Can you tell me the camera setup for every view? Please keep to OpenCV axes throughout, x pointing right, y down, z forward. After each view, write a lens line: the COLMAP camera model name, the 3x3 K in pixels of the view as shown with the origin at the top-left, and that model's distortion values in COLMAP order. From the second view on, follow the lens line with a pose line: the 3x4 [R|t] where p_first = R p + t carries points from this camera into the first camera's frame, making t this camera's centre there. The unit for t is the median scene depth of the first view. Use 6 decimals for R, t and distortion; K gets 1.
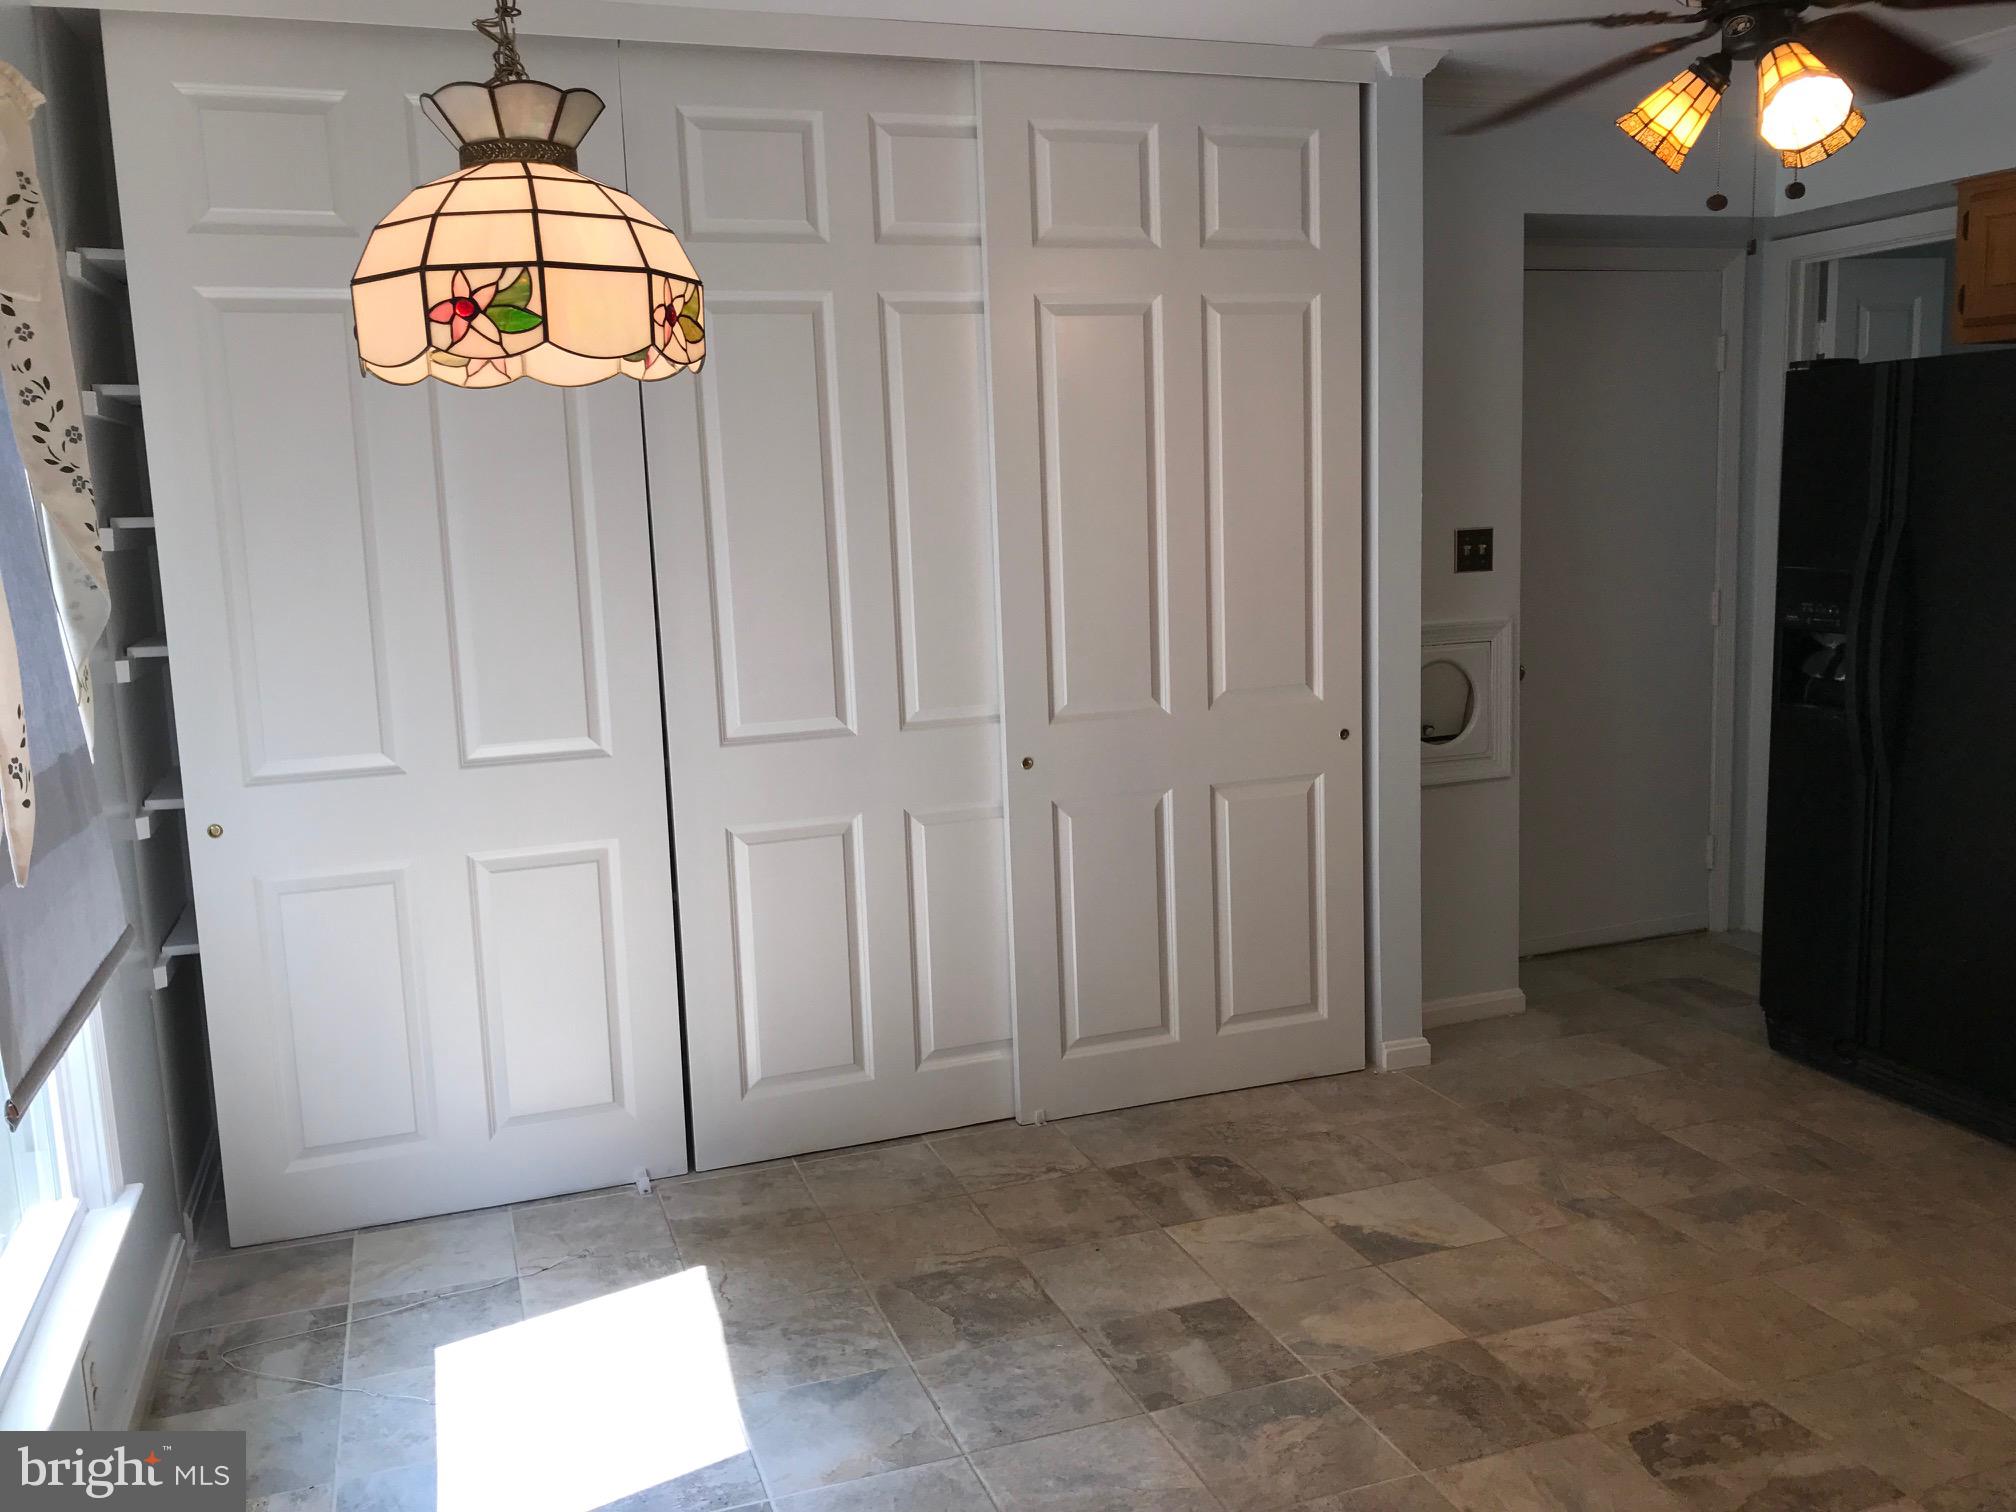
lens RADIAL K [[1677.1, 0, 997.6], [0, 1677.1, 757.3], [0, 0, 1]] dist [0.034739, -0.031427]
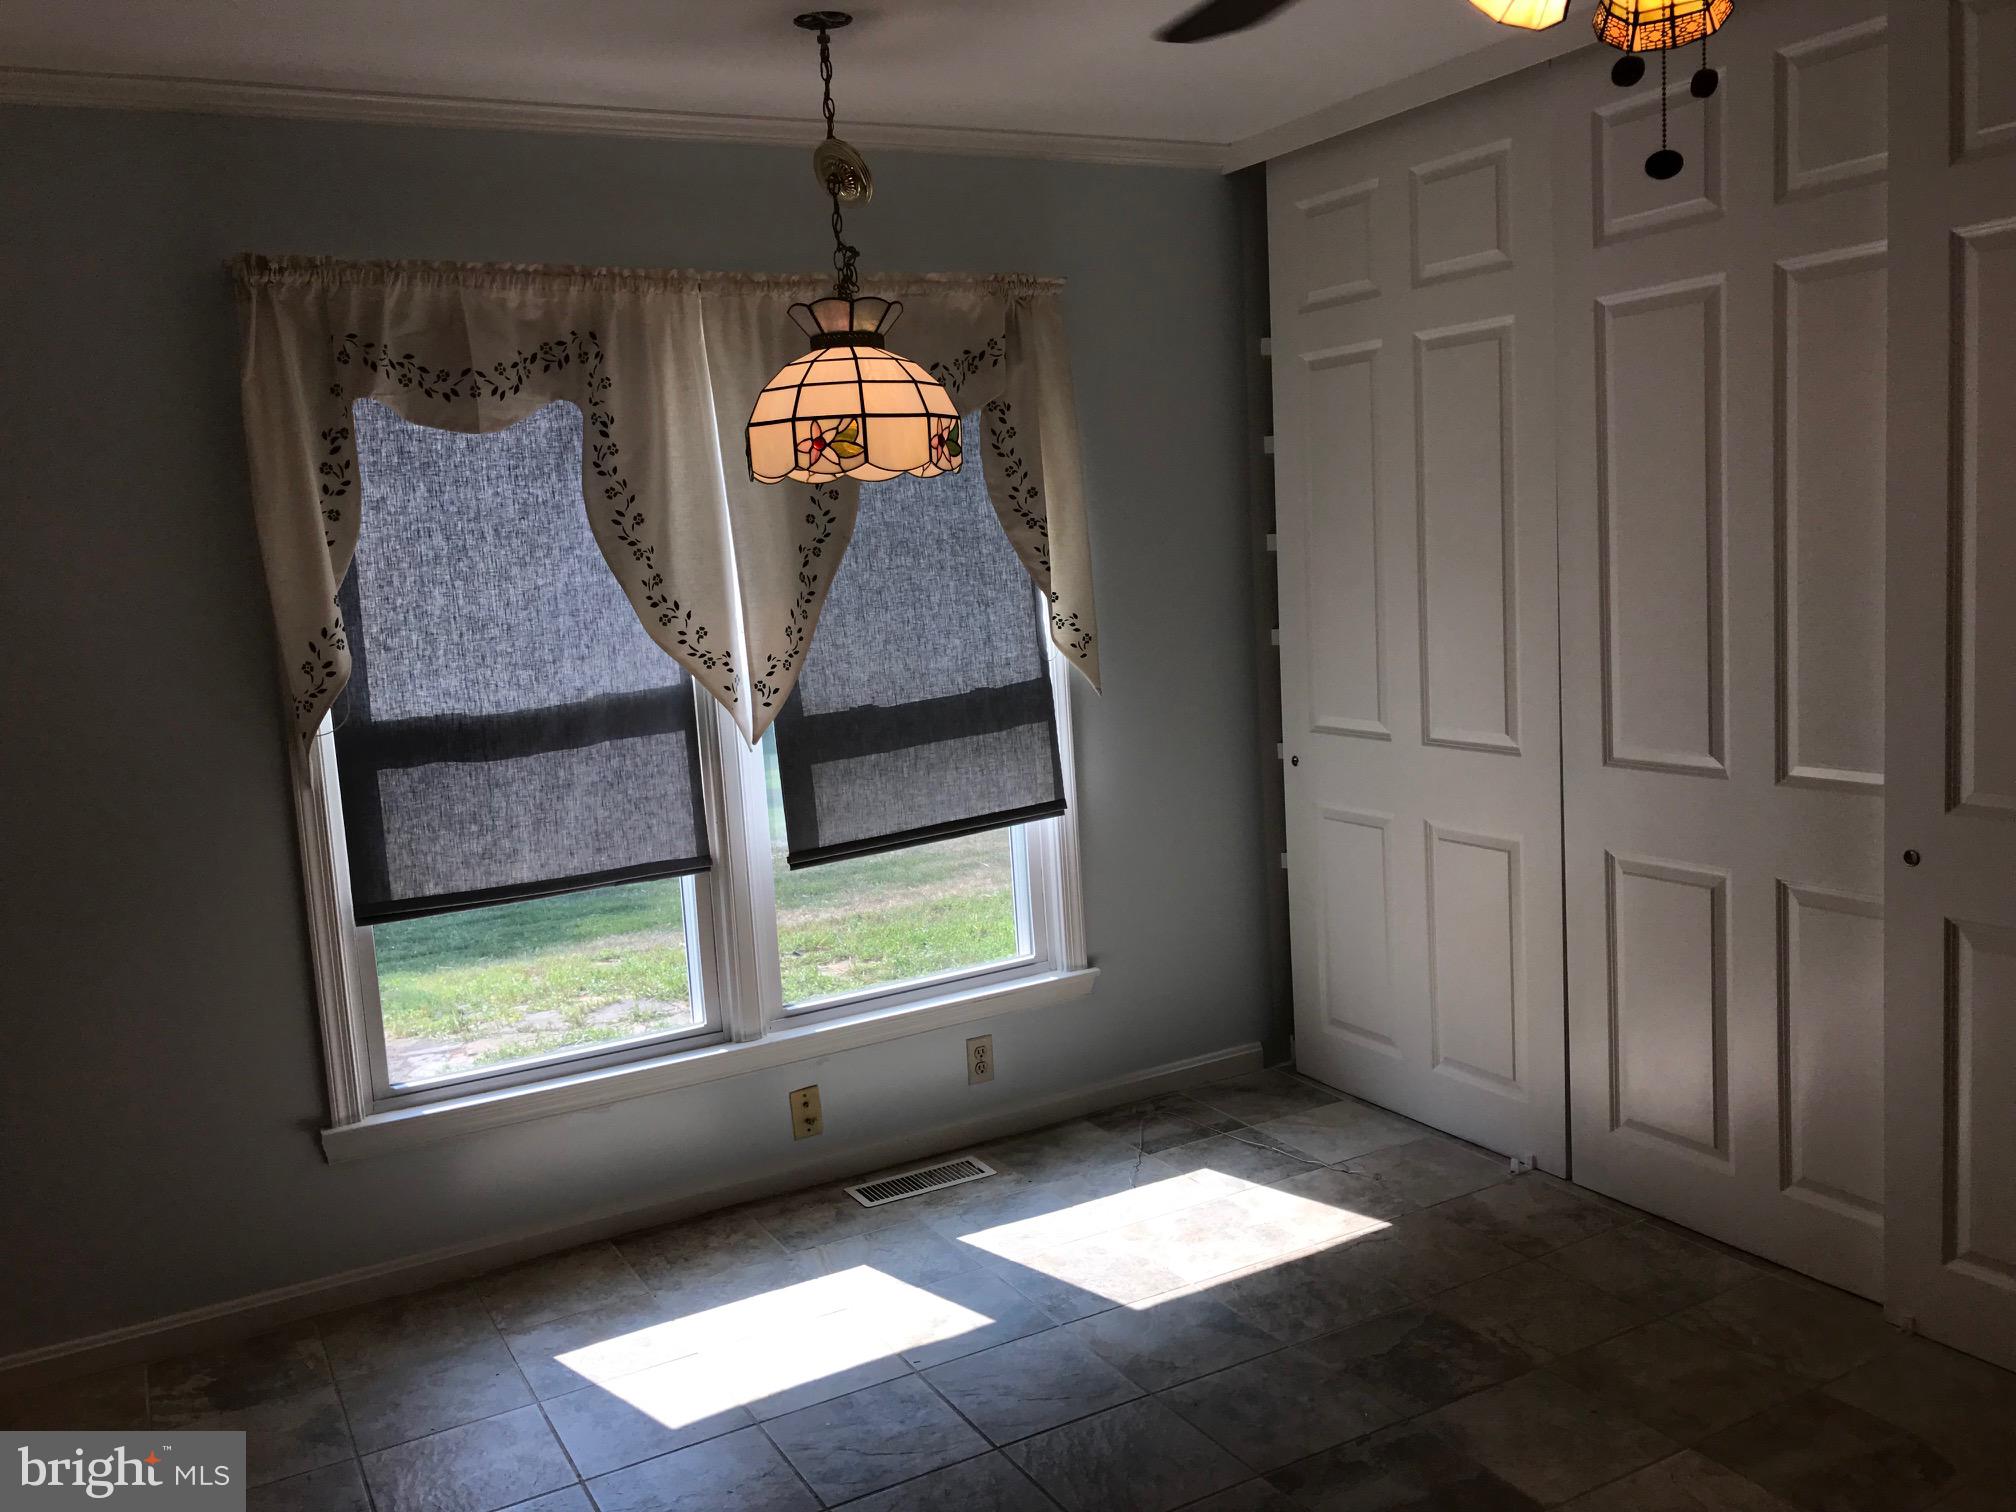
lens RADIAL K [[1677.1, 0, 993.9], [0, 1677.1, 752.2], [0, 0, 1]] dist [0.034739, -0.031427]
pose [[0.165907, 0.155615, -0.973786, 0.824818], [-0.101410, 0.984928, 0.140118, -0.130521], [0.980913, 0.075505, 0.179188, 0.547111]]
